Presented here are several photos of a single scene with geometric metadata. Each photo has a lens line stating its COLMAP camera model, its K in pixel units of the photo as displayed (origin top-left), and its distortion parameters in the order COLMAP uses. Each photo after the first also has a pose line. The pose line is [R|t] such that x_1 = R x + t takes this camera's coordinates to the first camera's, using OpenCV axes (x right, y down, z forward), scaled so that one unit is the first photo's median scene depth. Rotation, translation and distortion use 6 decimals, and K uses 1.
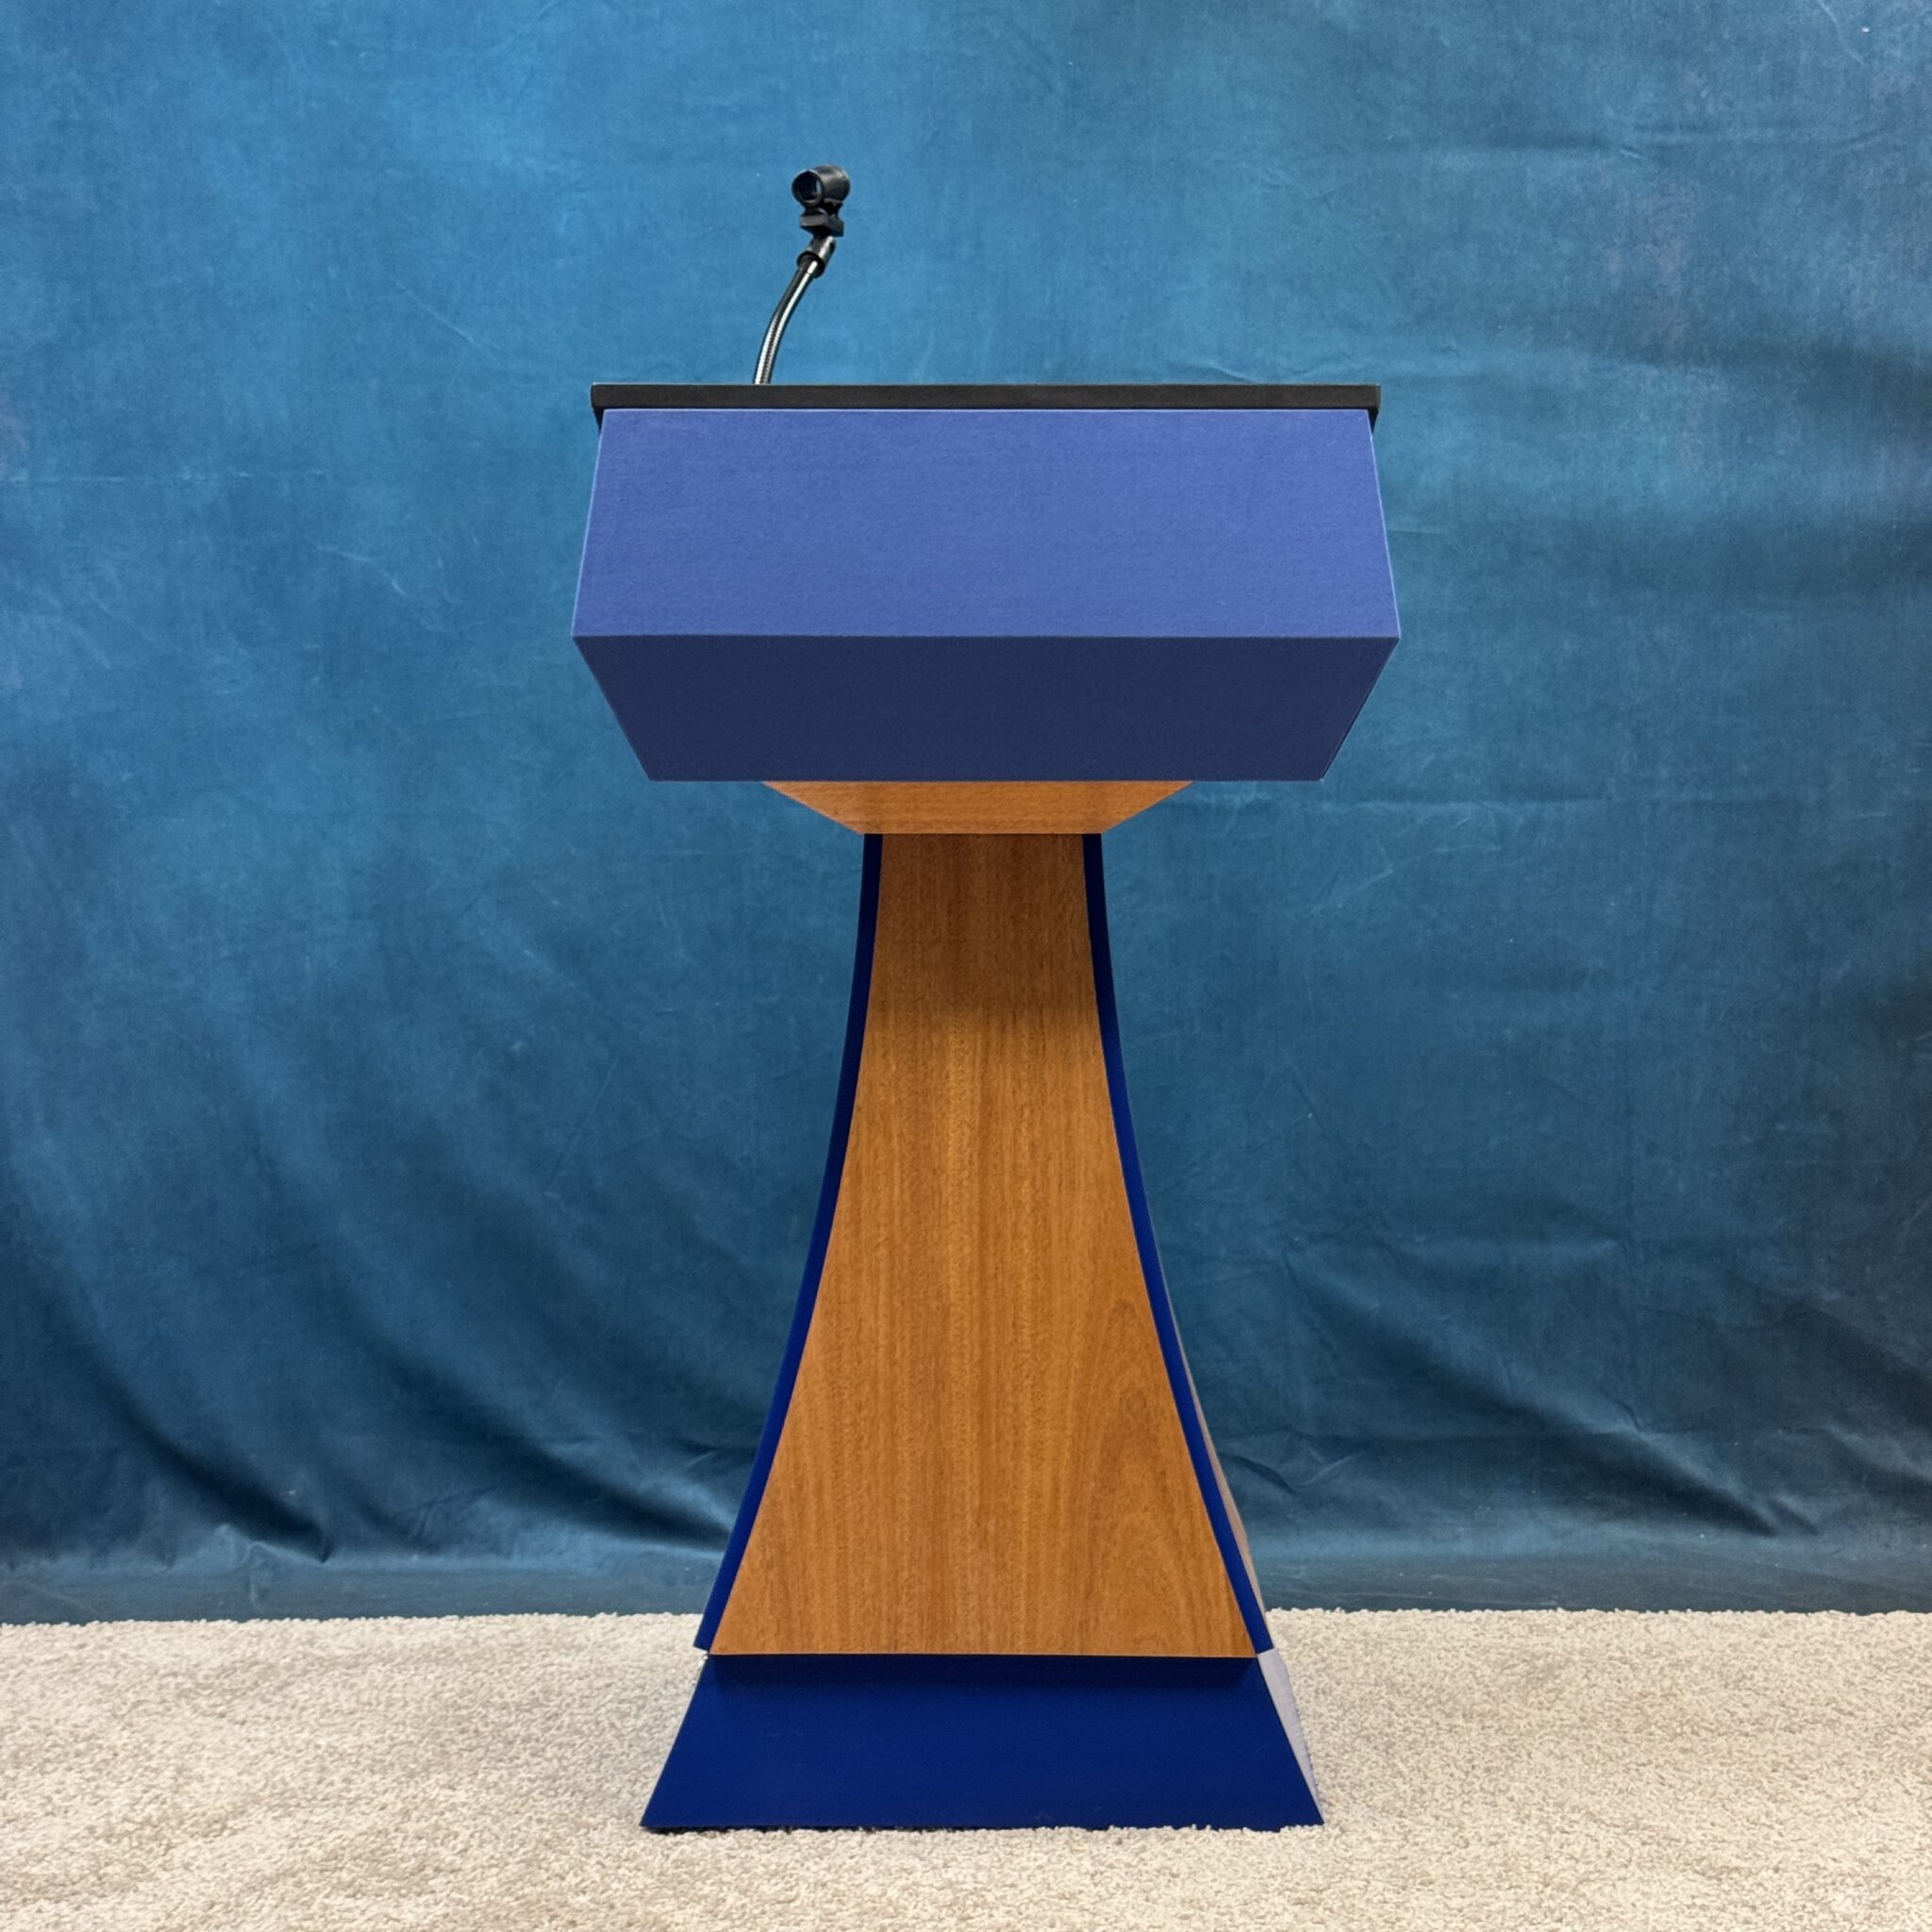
lens RADIAL K [[3640.2, 0, 962.0], [0, 3640.2, 964.0], [0, 0, 1]] dist [0.112493, 0.000000]
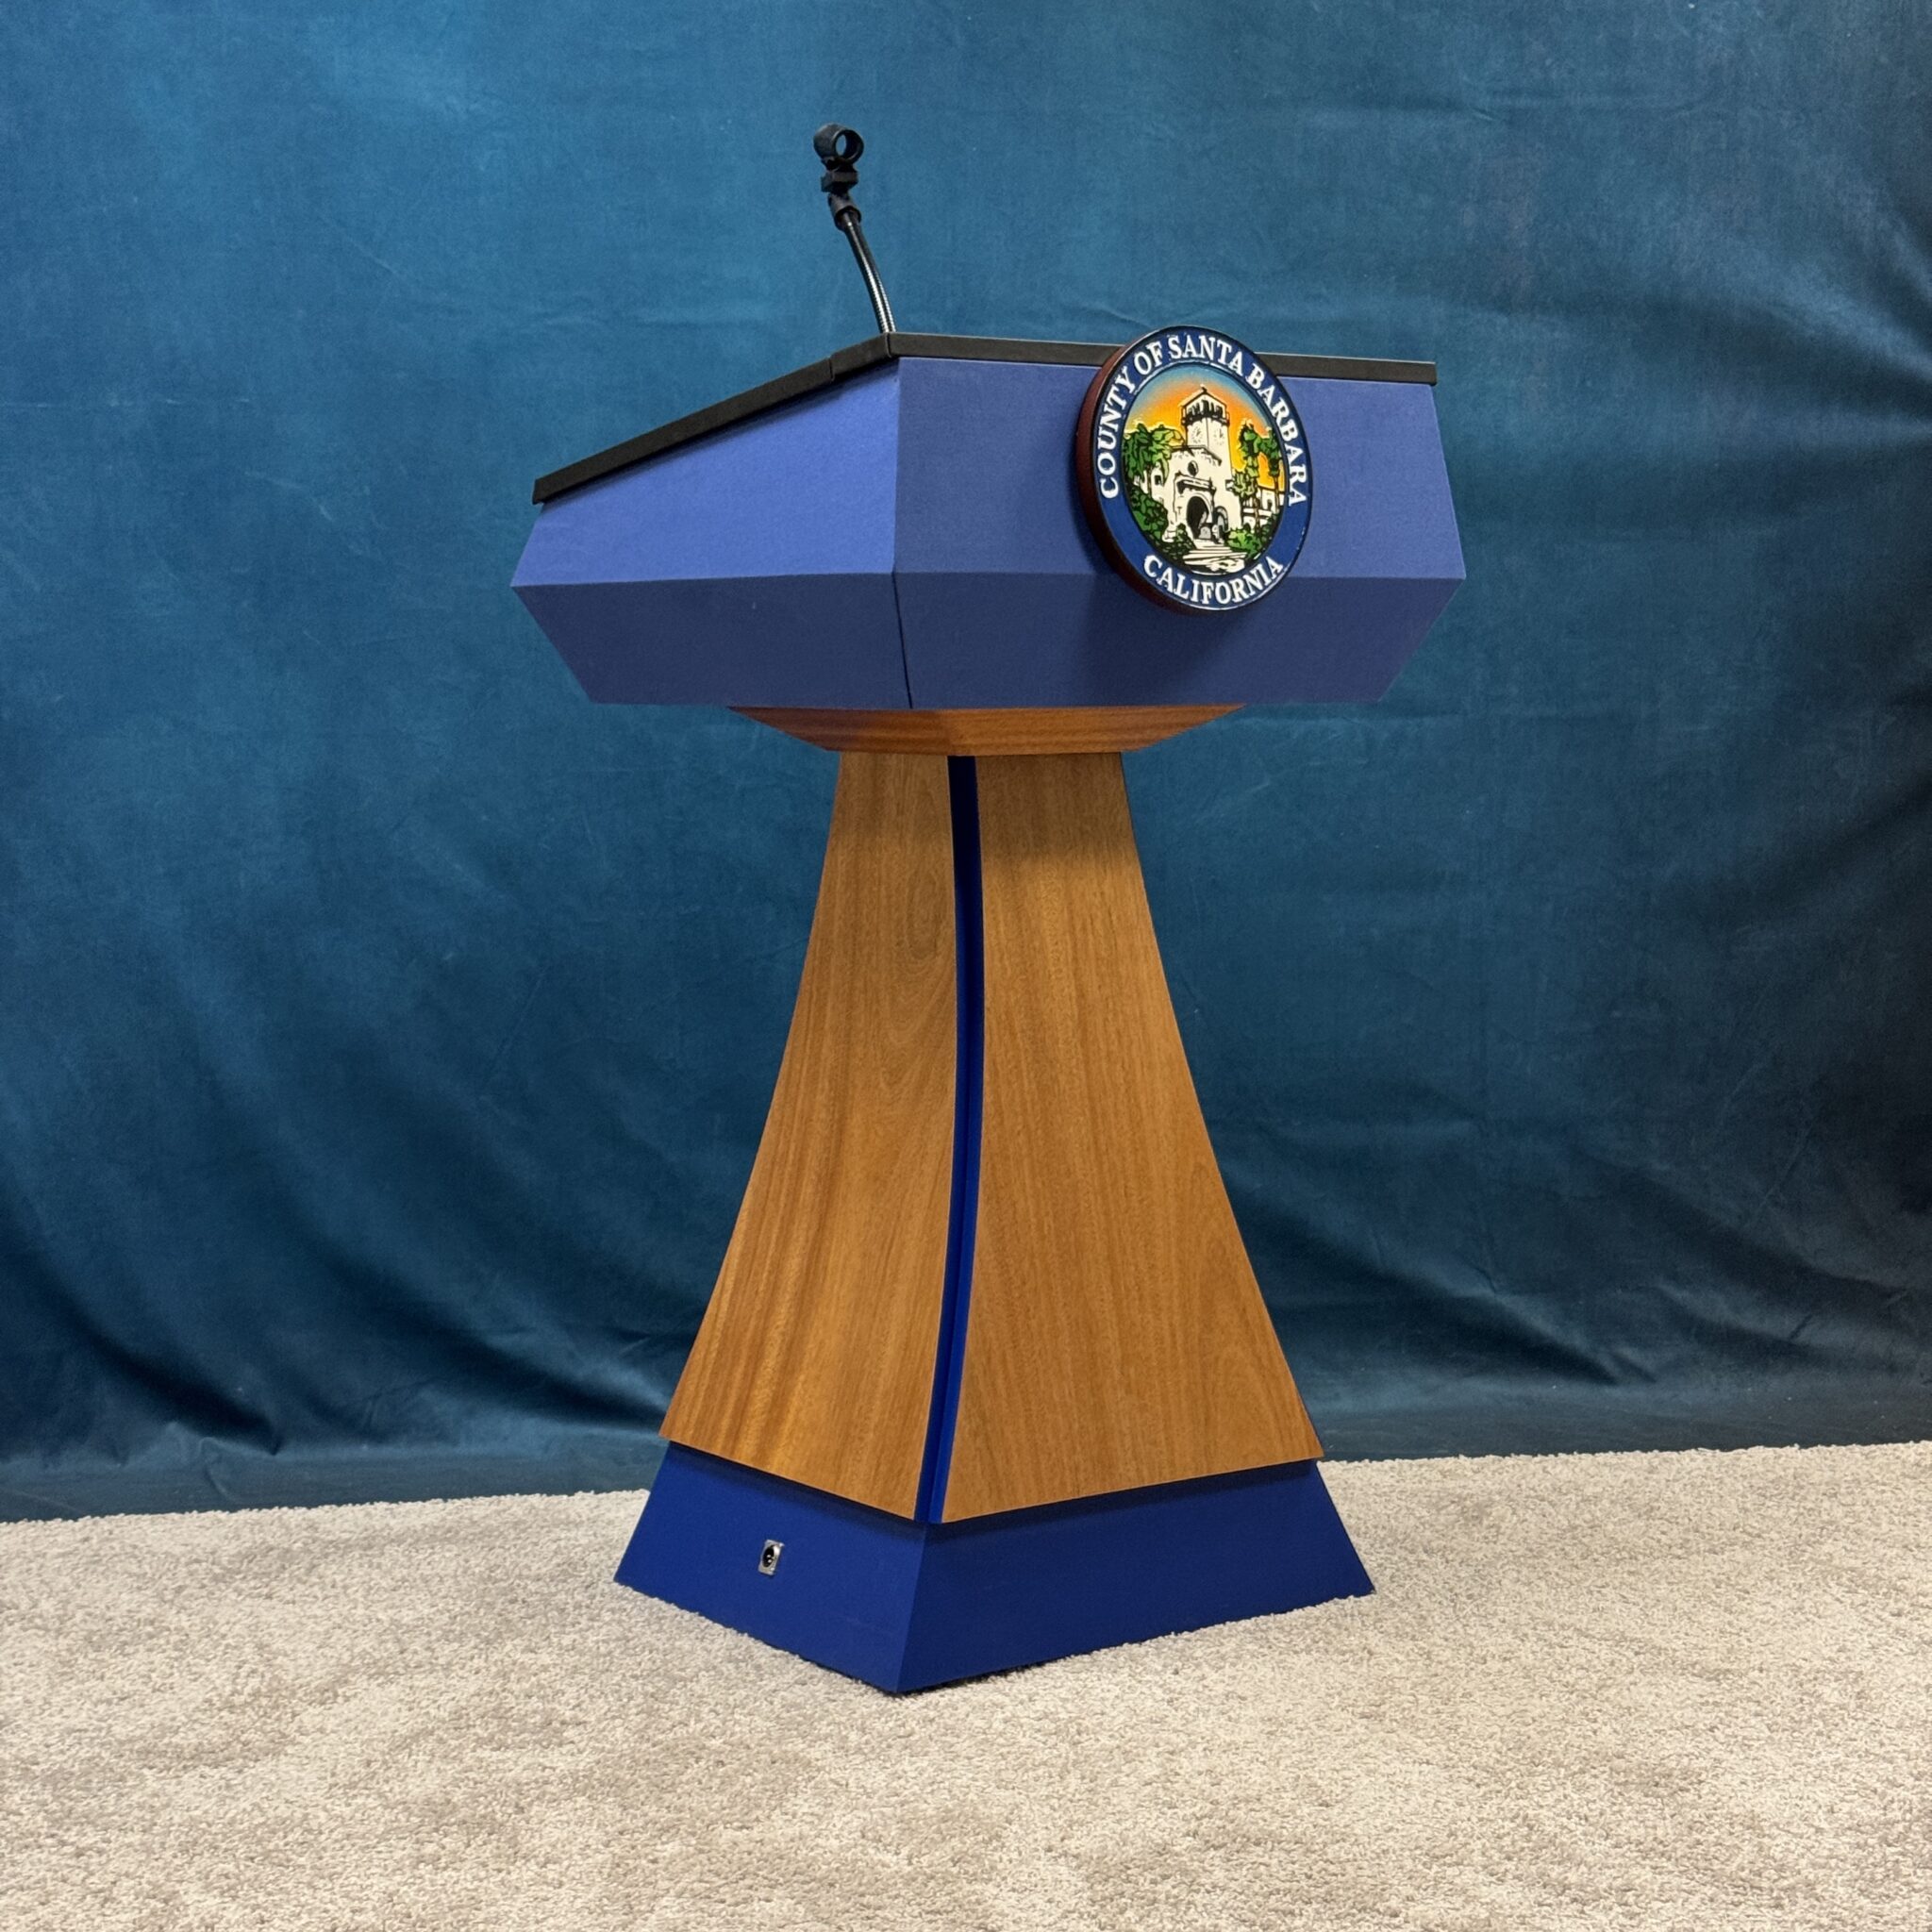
lens RADIAL K [[3640.2, 0, 959.5], [0, 3640.2, 976.1], [0, 0, 1]] dist [0.112493, 0.000000]
pose [[0.988972, -0.014495, 0.147390, -0.132470], [0.009769, 0.999416, 0.032740, -0.004637], [-0.147779, -0.030939, 0.988536, -0.051872]]
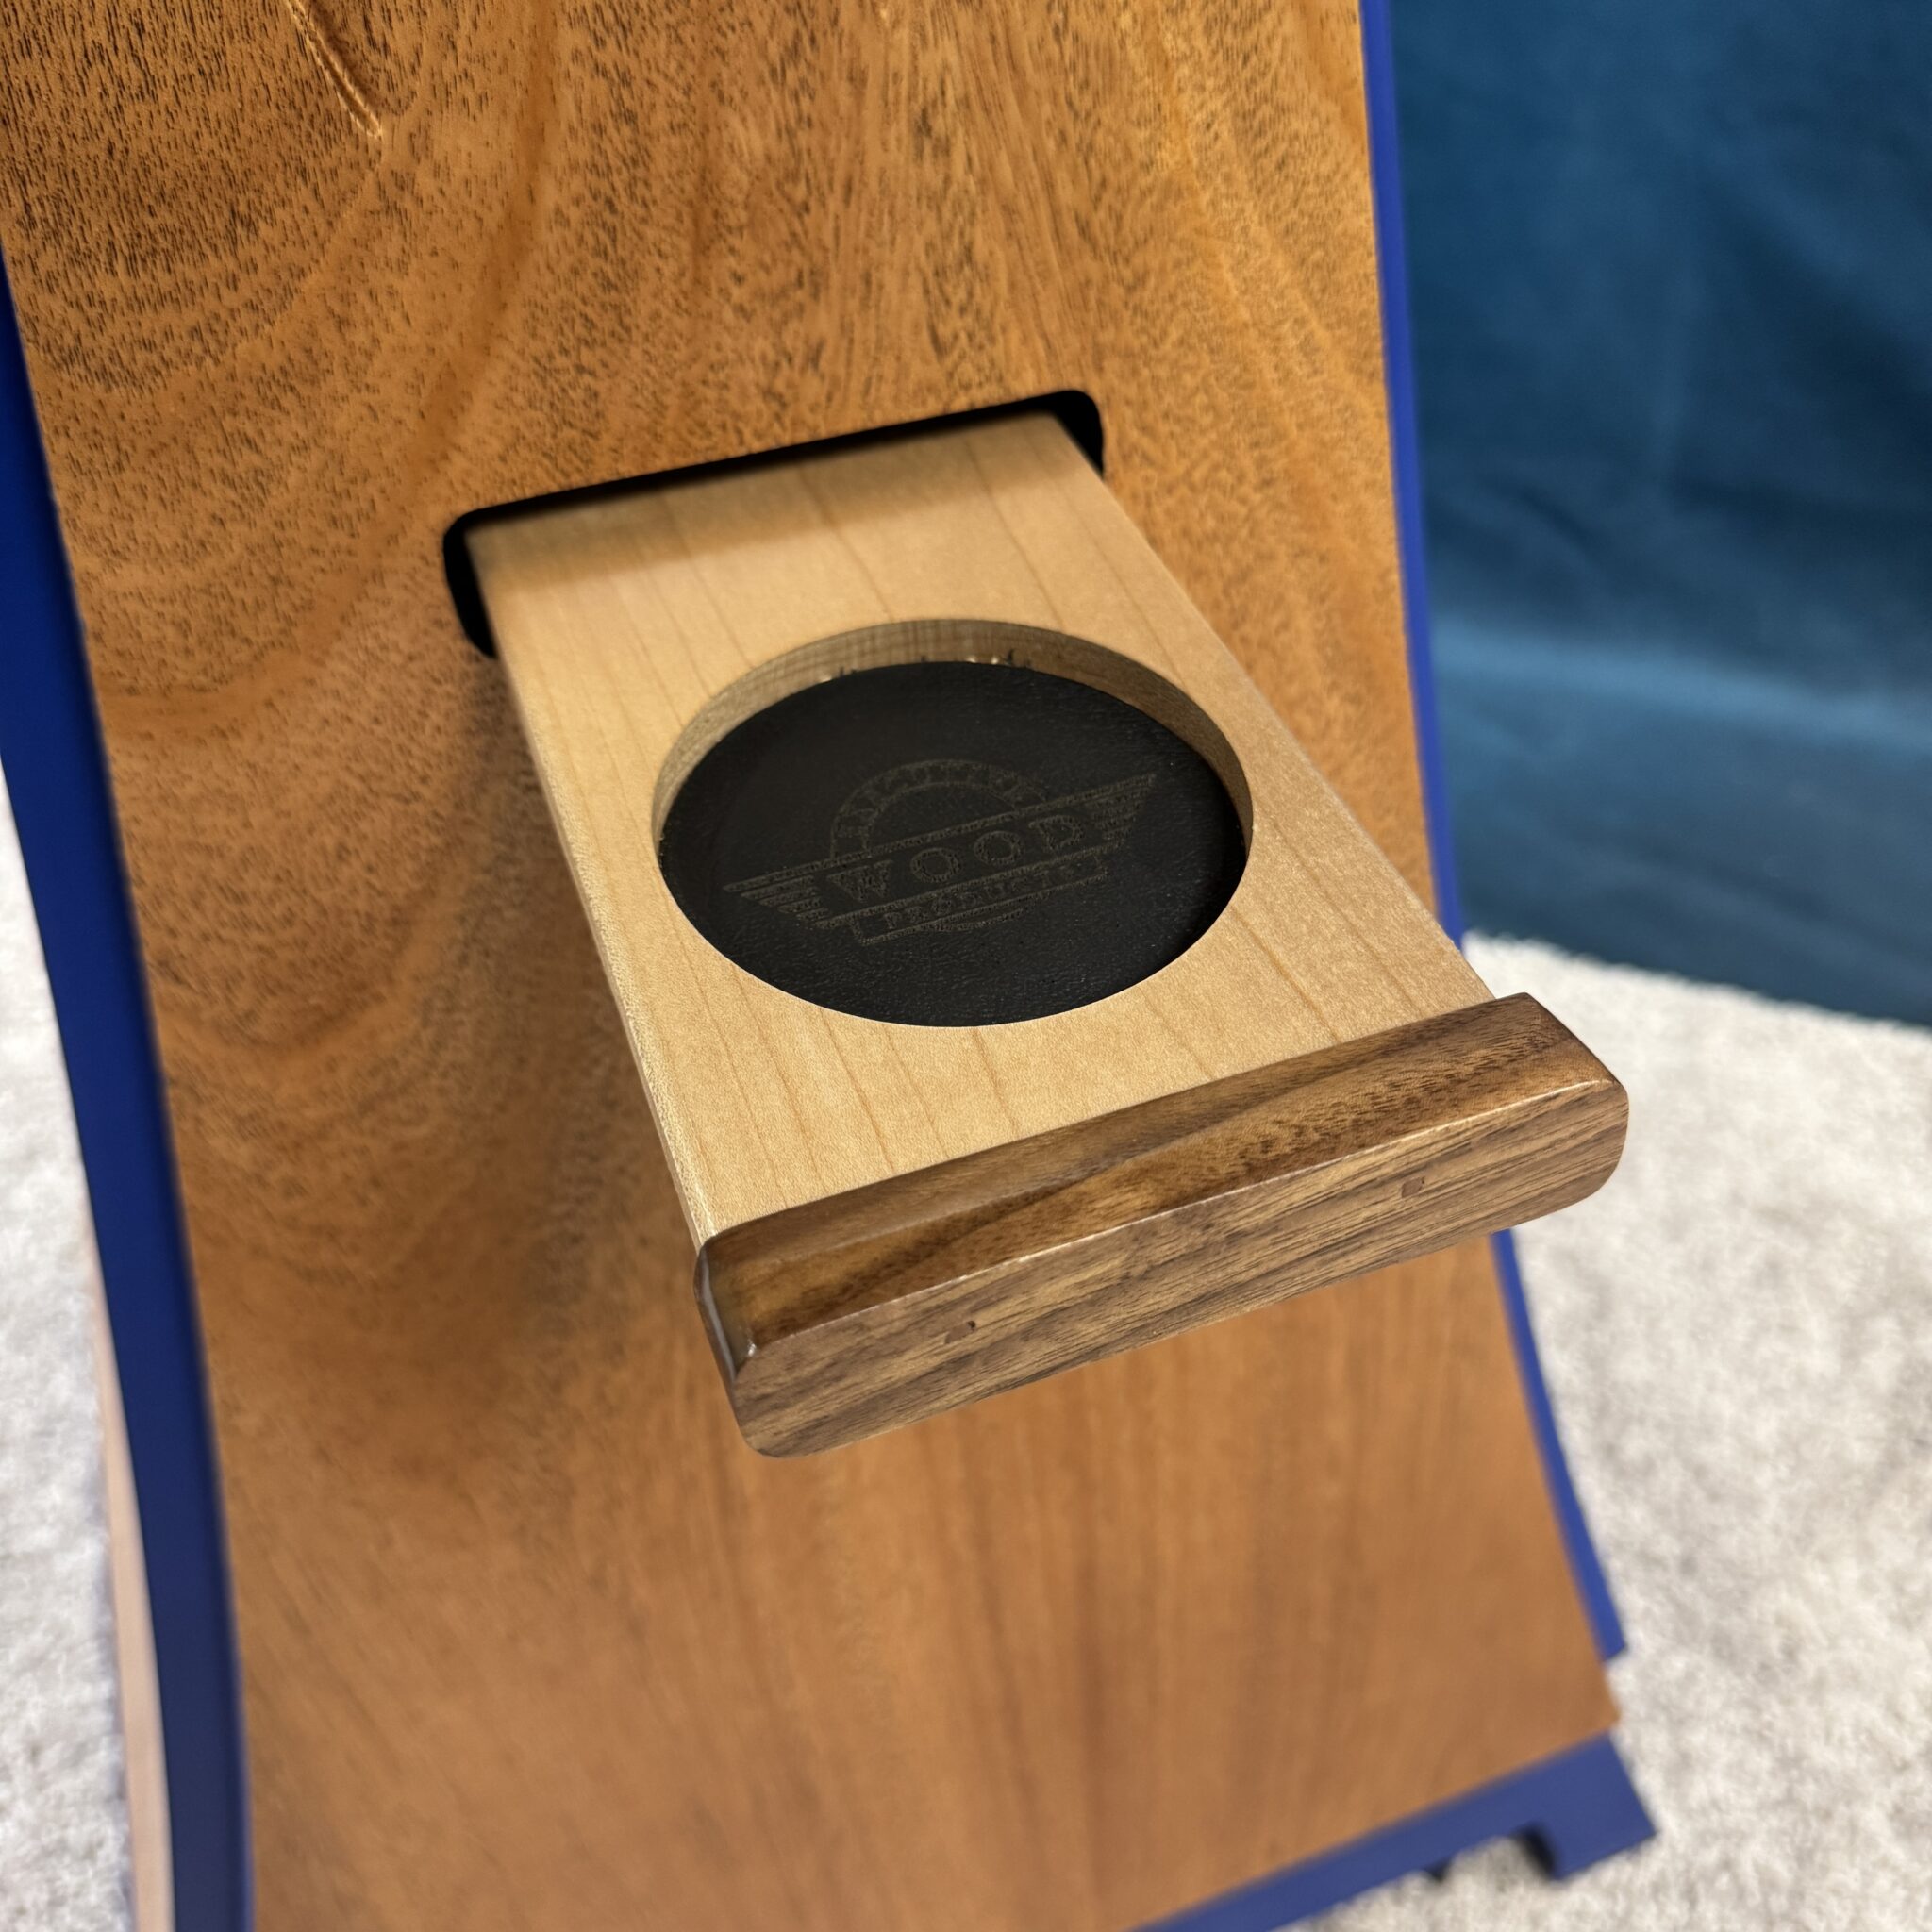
lens RADIAL K [[1897.2, 0, 970.0], [0, 1897.2, 967.7], [0, 0, 1]] dist [-0.047506, 0.000000]
pose [[0.964636, 0.198541, -0.173376, 0.056995], [-0.029613, 0.735226, 0.677175, -0.011473], [0.261918, -0.648093, 0.715105, 0.705987]]
